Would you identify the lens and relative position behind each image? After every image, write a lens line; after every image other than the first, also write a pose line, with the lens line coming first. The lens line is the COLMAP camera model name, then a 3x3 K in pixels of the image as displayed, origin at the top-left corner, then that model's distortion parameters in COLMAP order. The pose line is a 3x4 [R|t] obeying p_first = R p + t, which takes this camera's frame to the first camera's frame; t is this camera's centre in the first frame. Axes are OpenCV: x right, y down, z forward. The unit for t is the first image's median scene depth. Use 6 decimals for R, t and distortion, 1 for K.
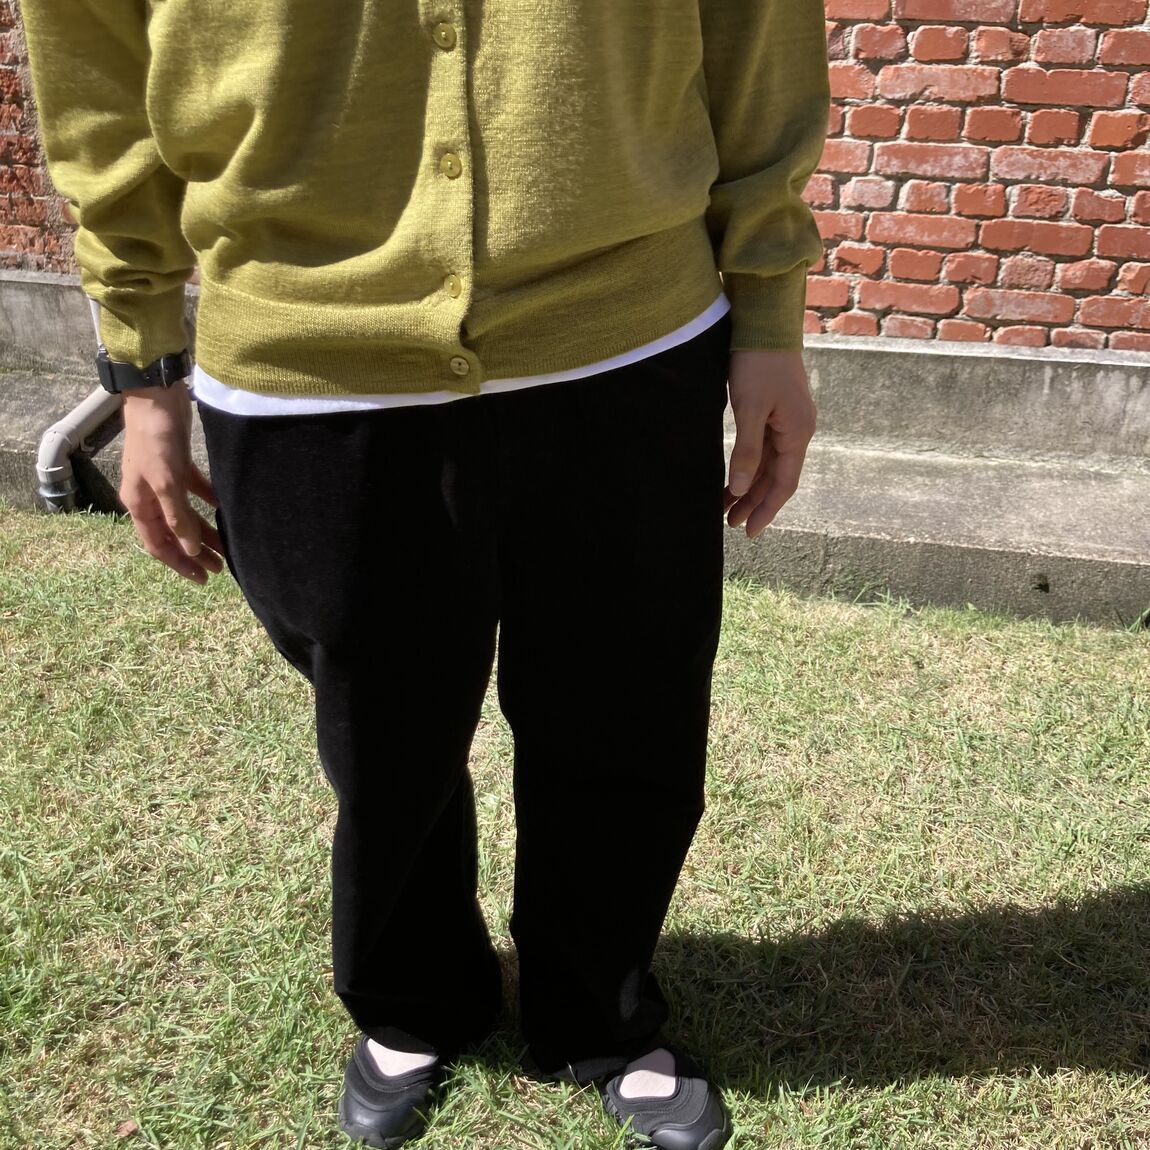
lens RADIAL K [[1247.4, 0, 571.3], [0, 1247.4, 543.4], [0, 0, 1]] dist [-0.001927, 0.040628]
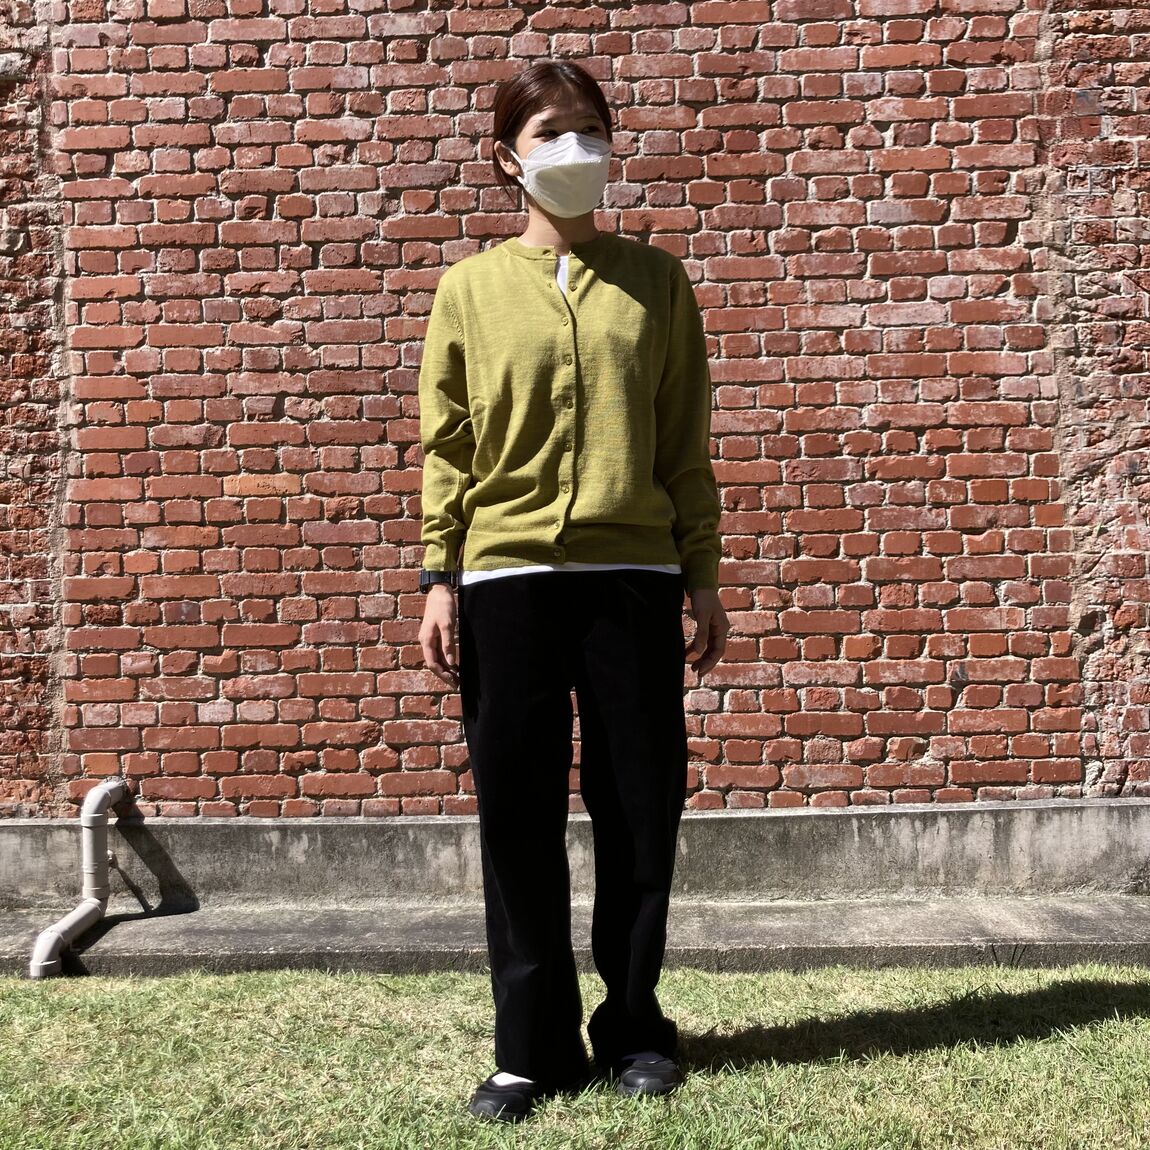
lens RADIAL K [[1311.8, 0, 525.7], [0, 1311.8, 570.0], [0, 0, 1]] dist [0.004315, 0.011131]
pose [[0.987976, -0.023740, 0.152773, -0.172113], [0.099944, 0.851987, -0.513935, 0.320768], [-0.117960, 0.523024, 0.844116, -0.277868]]
